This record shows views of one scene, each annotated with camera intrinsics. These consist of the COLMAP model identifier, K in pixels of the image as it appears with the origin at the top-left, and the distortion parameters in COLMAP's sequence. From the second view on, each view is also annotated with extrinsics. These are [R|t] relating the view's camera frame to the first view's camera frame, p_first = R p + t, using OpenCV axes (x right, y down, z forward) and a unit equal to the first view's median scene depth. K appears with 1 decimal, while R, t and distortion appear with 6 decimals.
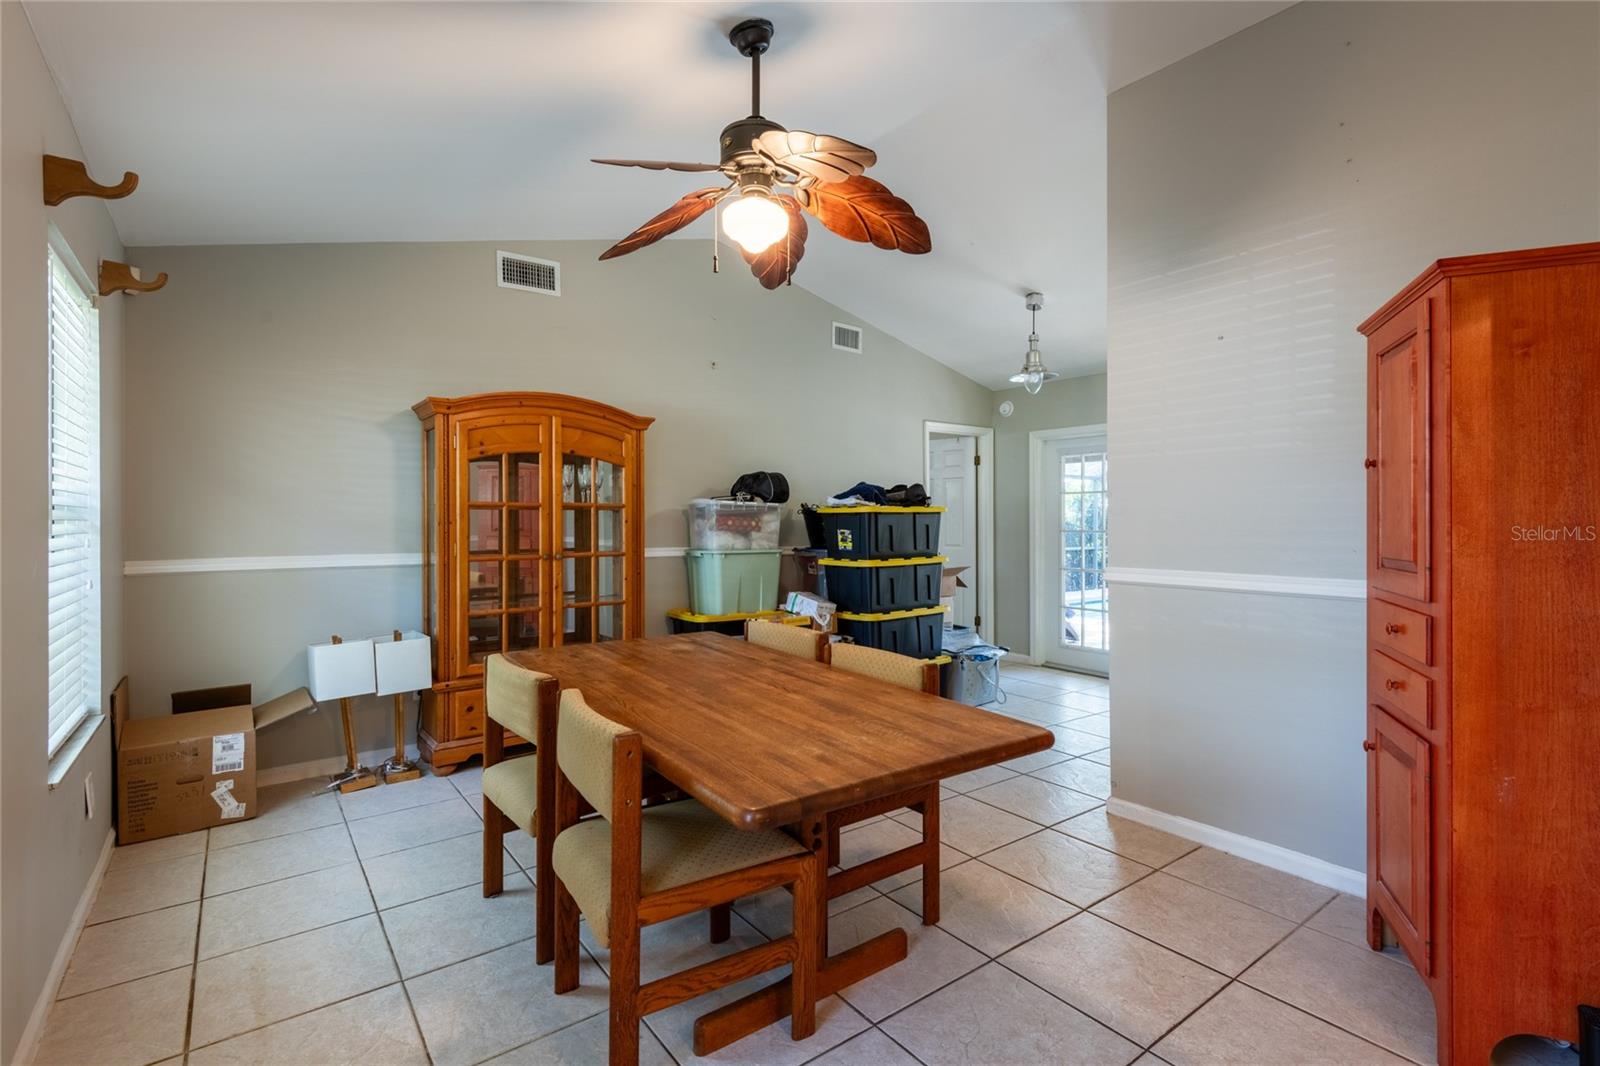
lens RADIAL K [[742.4, 0, 800.8], [0, 742.4, 514.0], [0, 0, 1]] dist [0.042708, -0.030770]
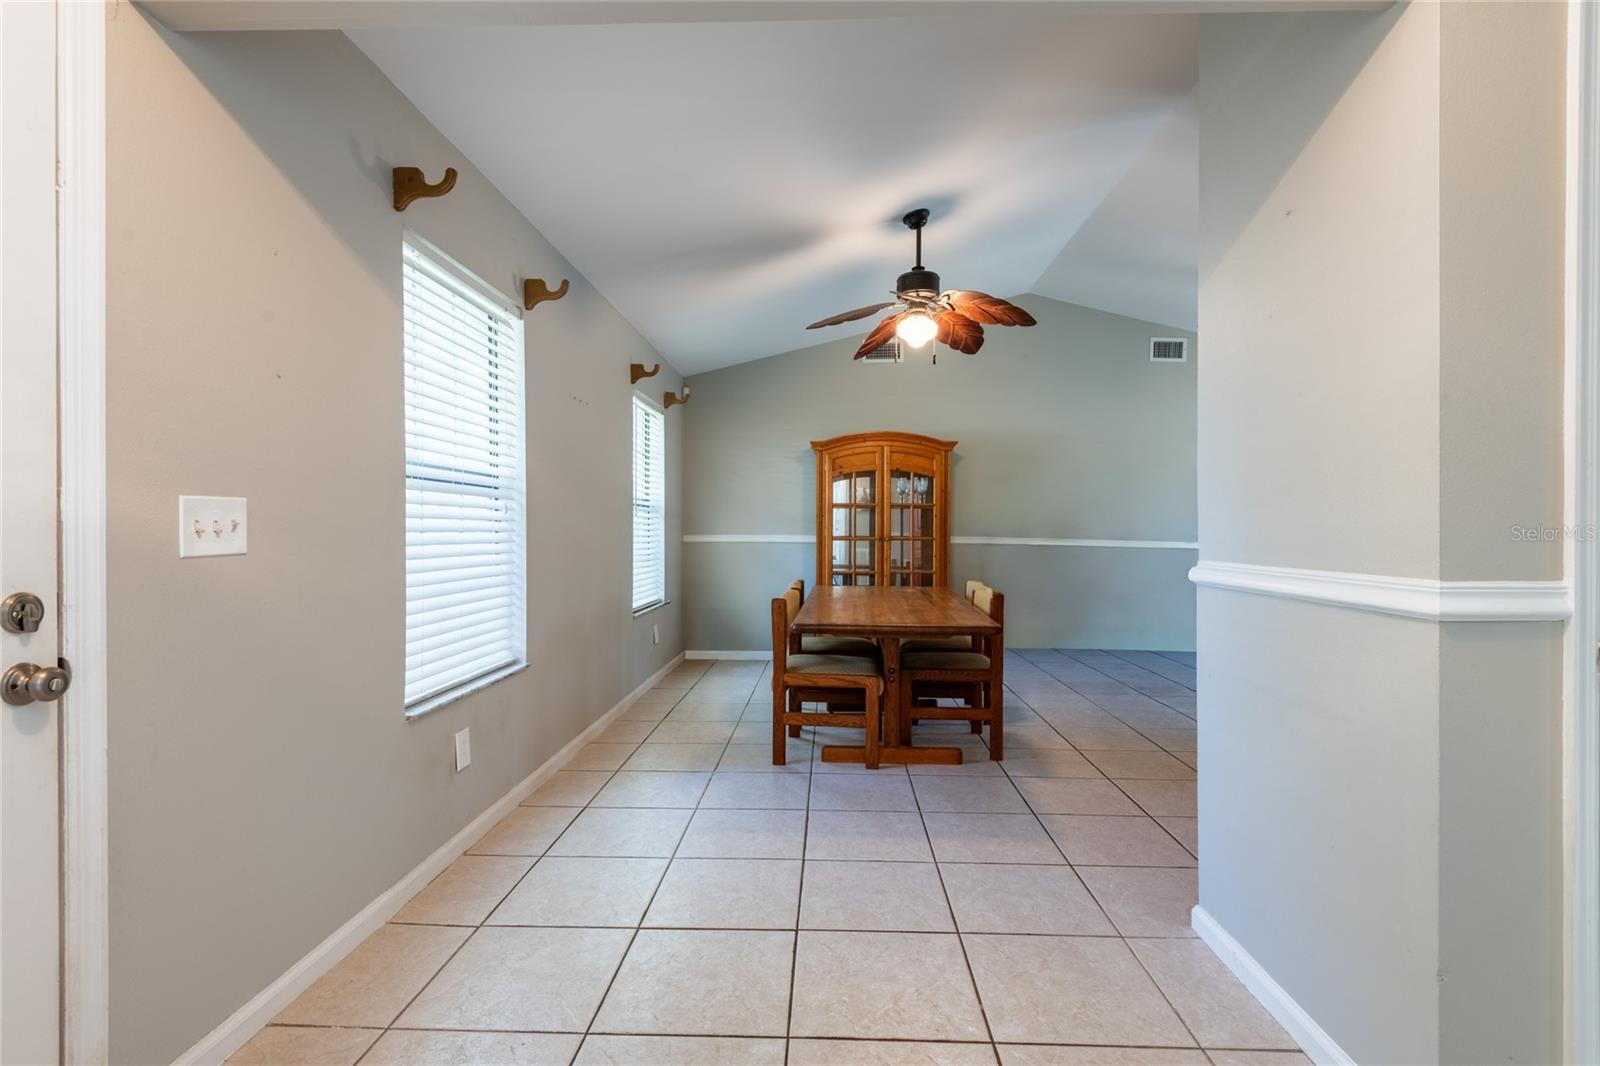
lens RADIAL K [[742.4, 0, 800.8], [0, 742.4, 514.0], [0, 0, 1]] dist [0.042708, -0.030770]
pose [[0.779653, -0.007393, -0.626168, 0.402564], [0.000789, 0.999941, -0.010824, 0.019413], [0.626211, 0.007945, 0.779613, -0.237057]]
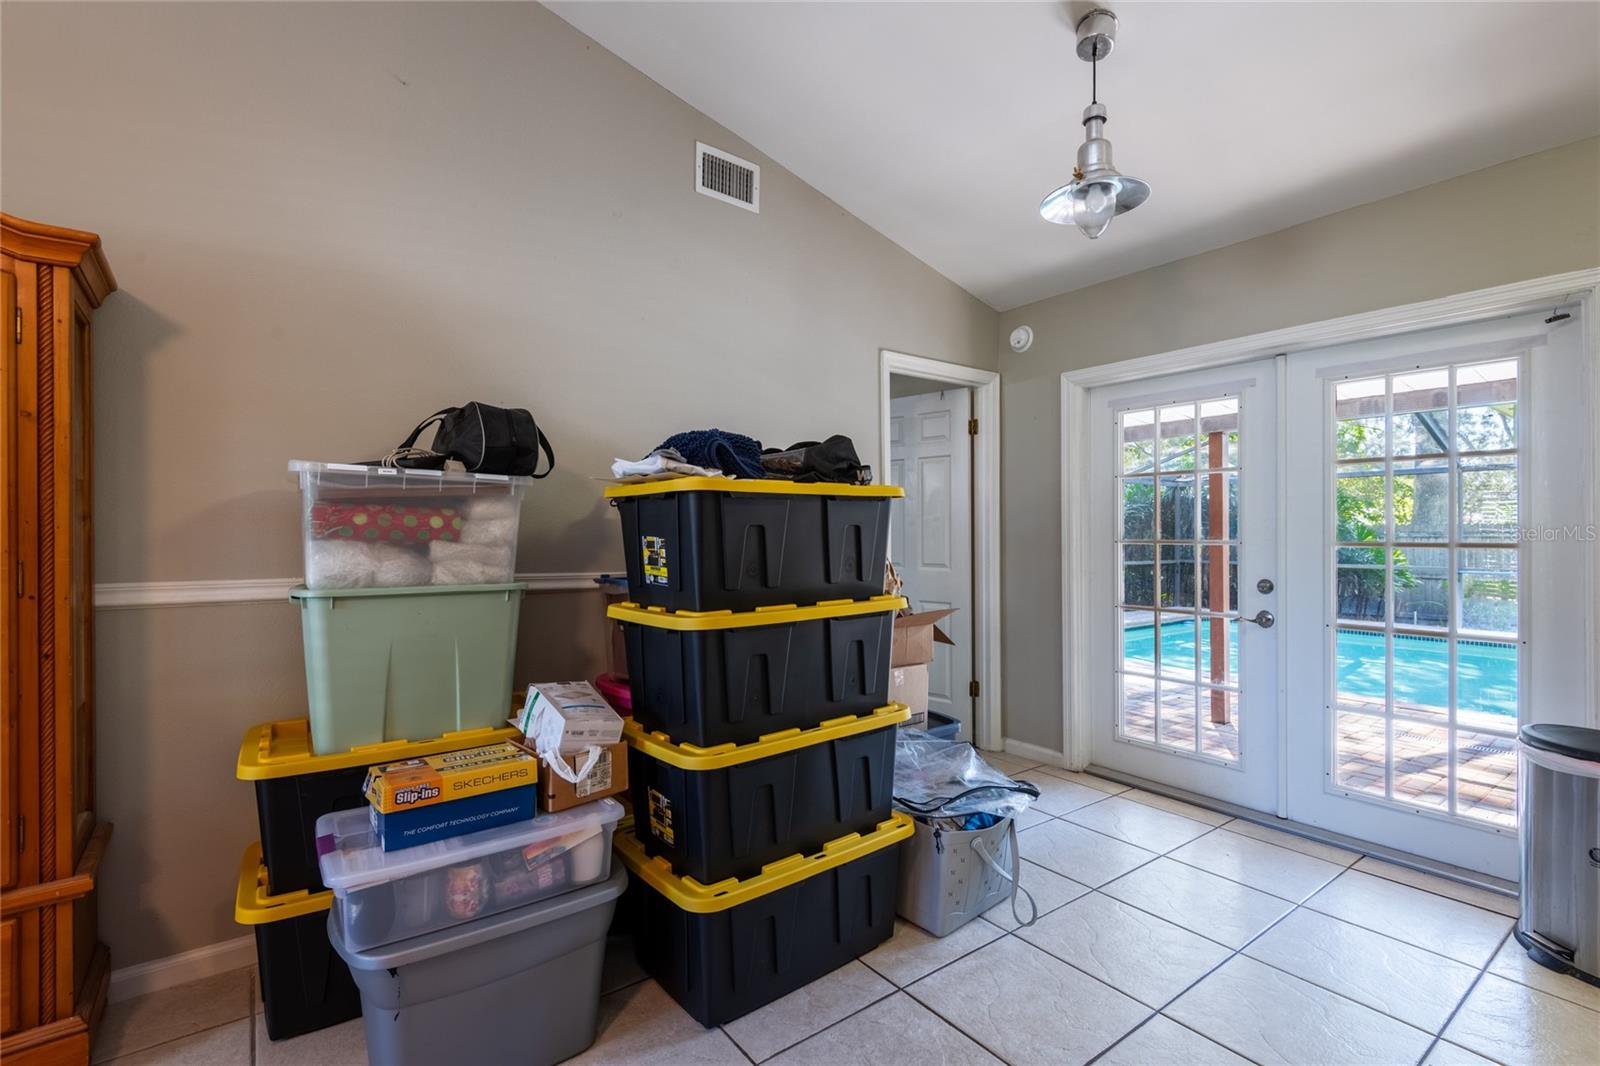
lens RADIAL K [[735.2, 0, 810.5], [0, 735.2, 531.5], [0, 0, 1]] dist [0.042369, -0.020903]
pose [[0.999928, -0.003363, 0.011479, 0.139293], [0.003314, 0.999985, 0.004297, 0.016641], [-0.011493, -0.004258, 0.999925, 0.572796]]
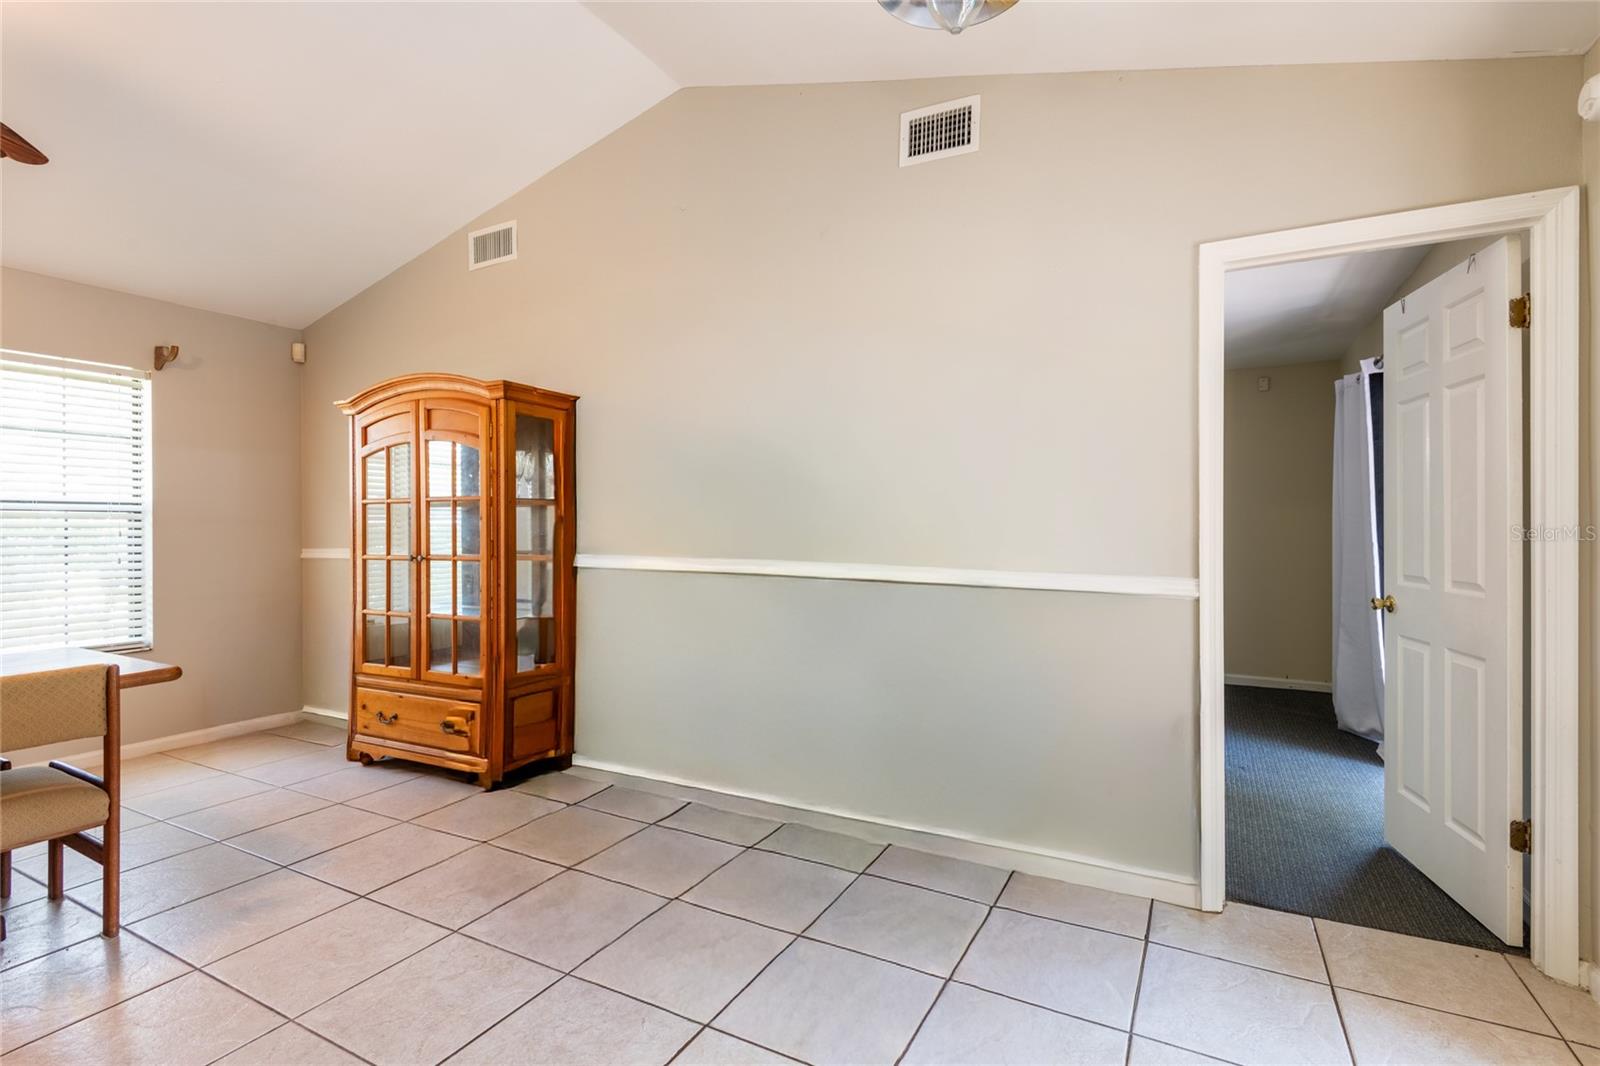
lens RADIAL K [[738.1, 0, 800.0], [0, 738.1, 533.0], [0, 0, 1]] dist [-0.002724, -0.000275]
pose [[0.431411, 0.001071, -0.902155, 0.552083], [0.007579, 0.999960, 0.004811, 0.022196], [0.902124, -0.008913, 0.431386, 0.873301]]
